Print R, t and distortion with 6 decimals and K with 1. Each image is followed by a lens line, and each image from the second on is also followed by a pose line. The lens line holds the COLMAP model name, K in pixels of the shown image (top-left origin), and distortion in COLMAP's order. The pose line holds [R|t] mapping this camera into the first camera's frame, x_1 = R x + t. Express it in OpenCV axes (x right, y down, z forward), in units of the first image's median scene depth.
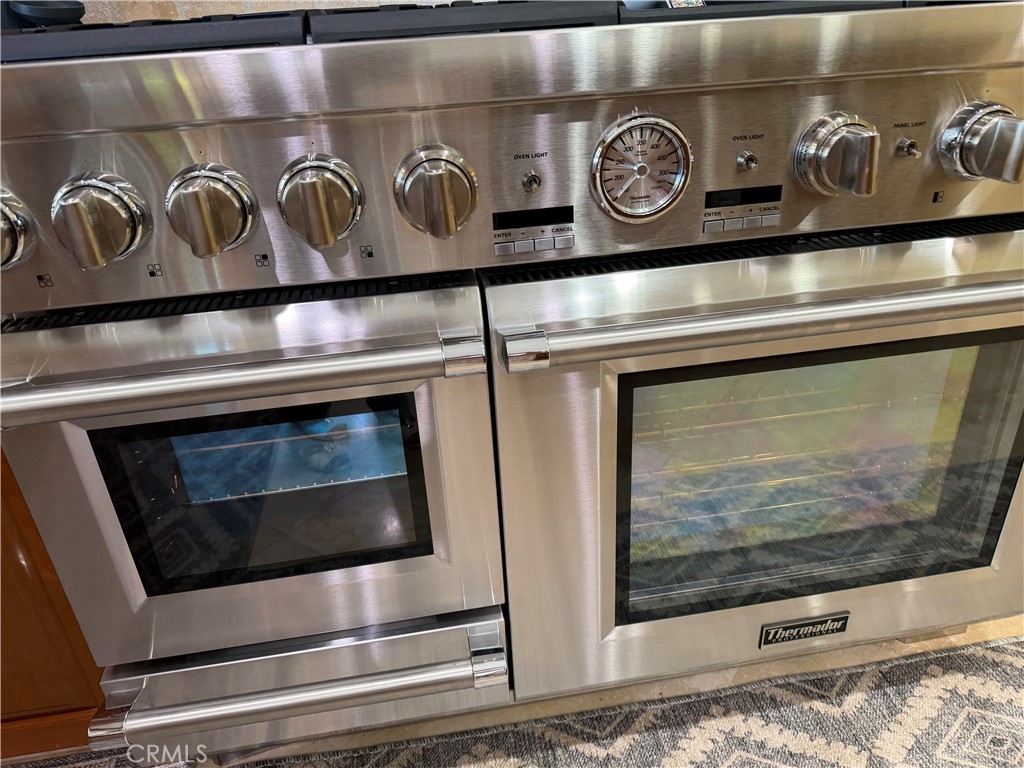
lens RADIAL K [[718.6, 0, 508.5], [0, 718.6, 379.7], [0, 0, 1]] dist [0.014520, -0.034676]
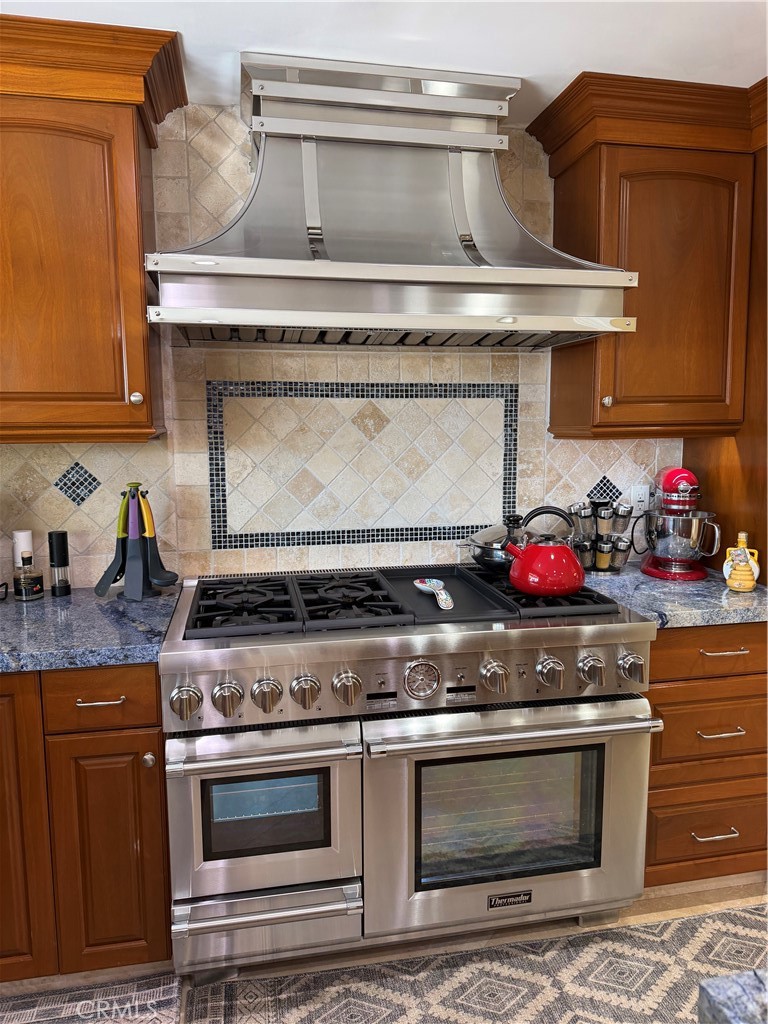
lens RADIAL K [[718.6, 0, 386.1], [0, 718.6, 508.7], [0, 0, 1]] dist [0.014520, -0.034676]
pose [[0.998886, 0.035192, 0.031435, -0.038514], [-0.021939, 0.936152, -0.350912, 0.037325], [-0.041778, 0.349831, 0.935881, -1.170363]]
